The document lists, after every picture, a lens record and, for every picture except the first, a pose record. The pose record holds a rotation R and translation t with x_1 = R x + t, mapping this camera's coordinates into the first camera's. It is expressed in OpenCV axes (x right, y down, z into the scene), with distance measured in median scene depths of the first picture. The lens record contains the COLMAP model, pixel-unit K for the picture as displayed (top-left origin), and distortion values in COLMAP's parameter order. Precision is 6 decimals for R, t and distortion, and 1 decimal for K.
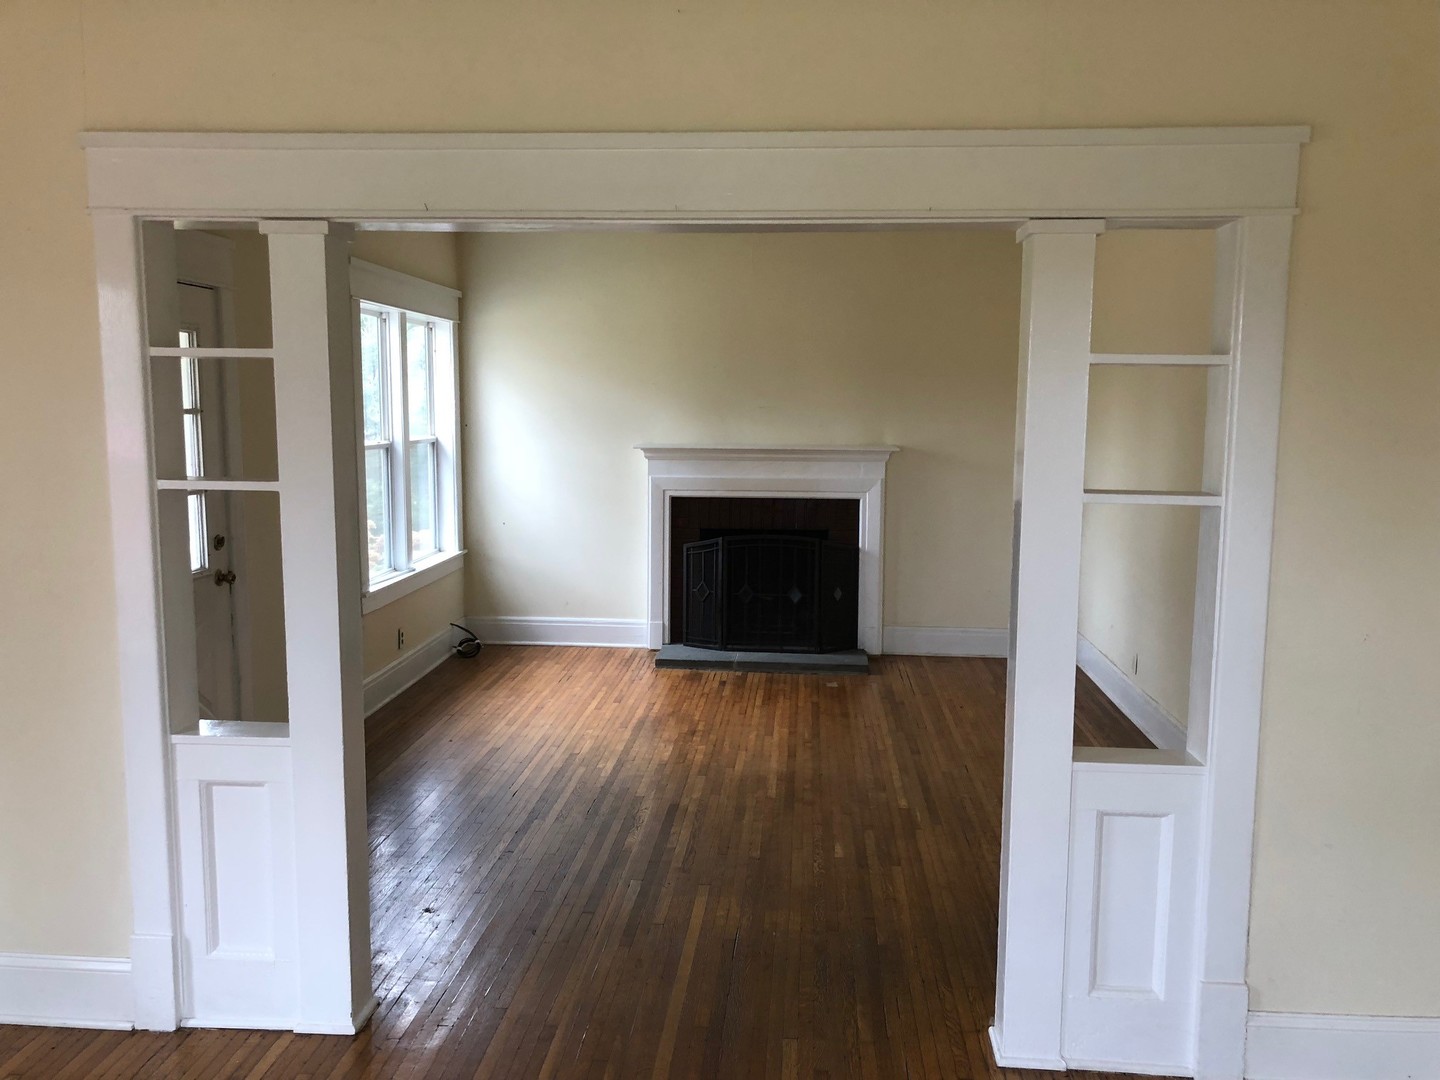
lens RADIAL K [[1160.1, 0, 720.0], [0, 1160.1, 540.0], [0, 0, 1]] dist [0.009800, 0.003760]
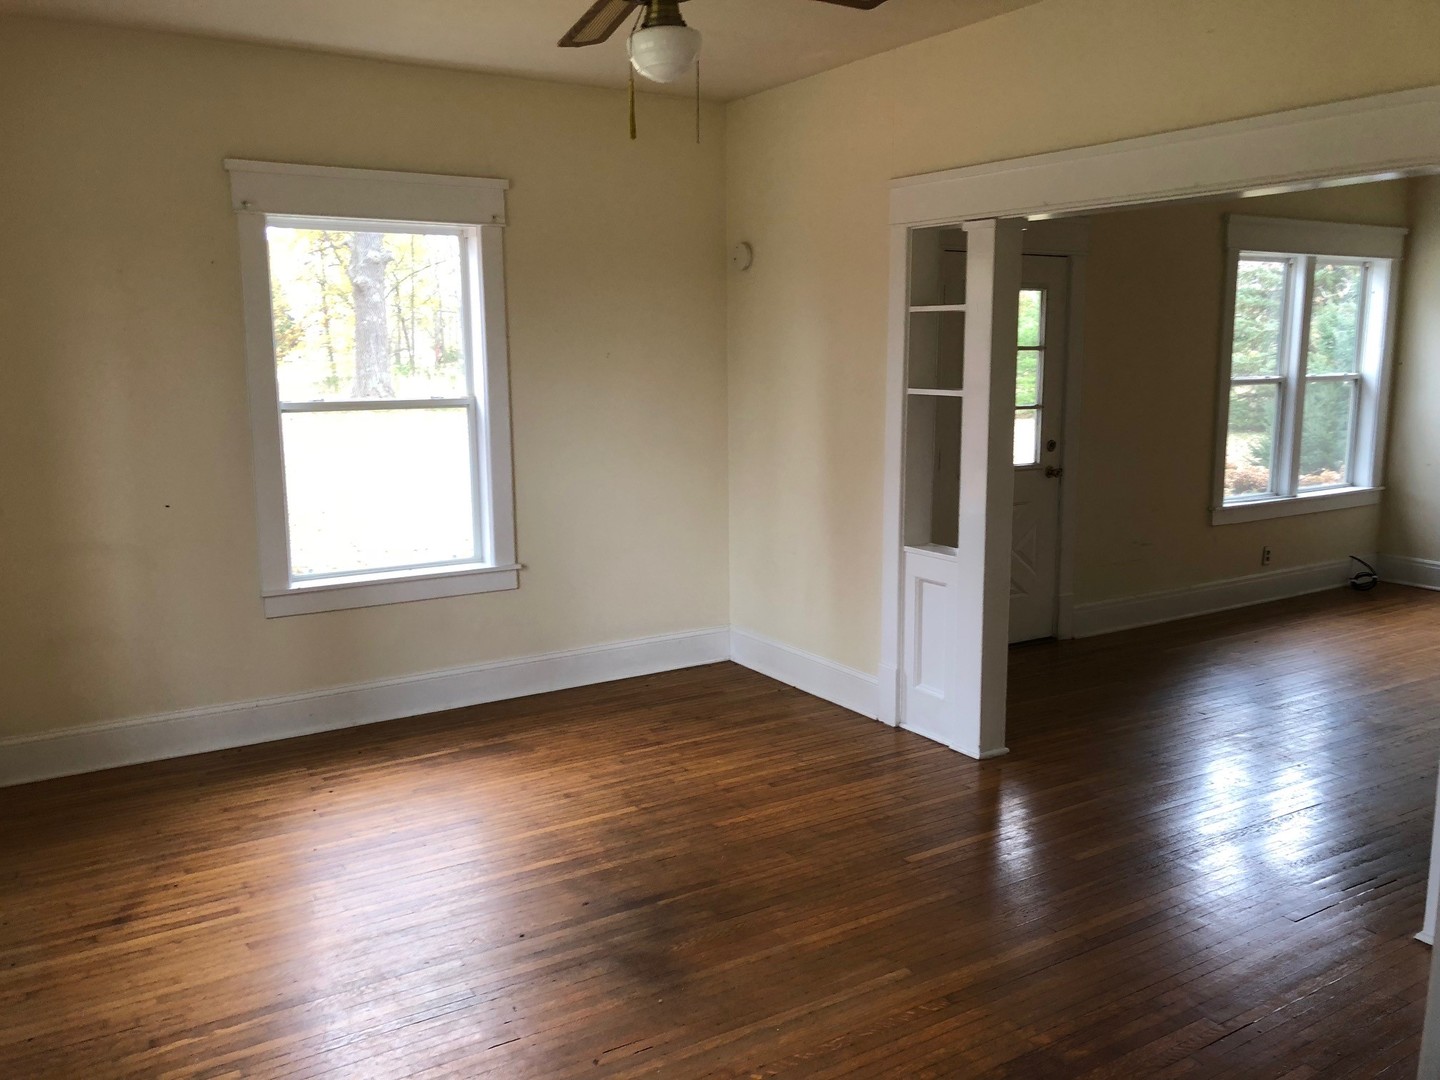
lens RADIAL K [[1160.1, 0, 720.0], [0, 1160.1, 540.0], [0, 0, 1]] dist [0.009800, 0.003760]
pose [[0.588227, 0.125631, -0.798877, 0.499713], [-0.088215, 0.991933, 0.091037, 0.025168], [0.803870, 0.016922, 0.594565, -0.131406]]
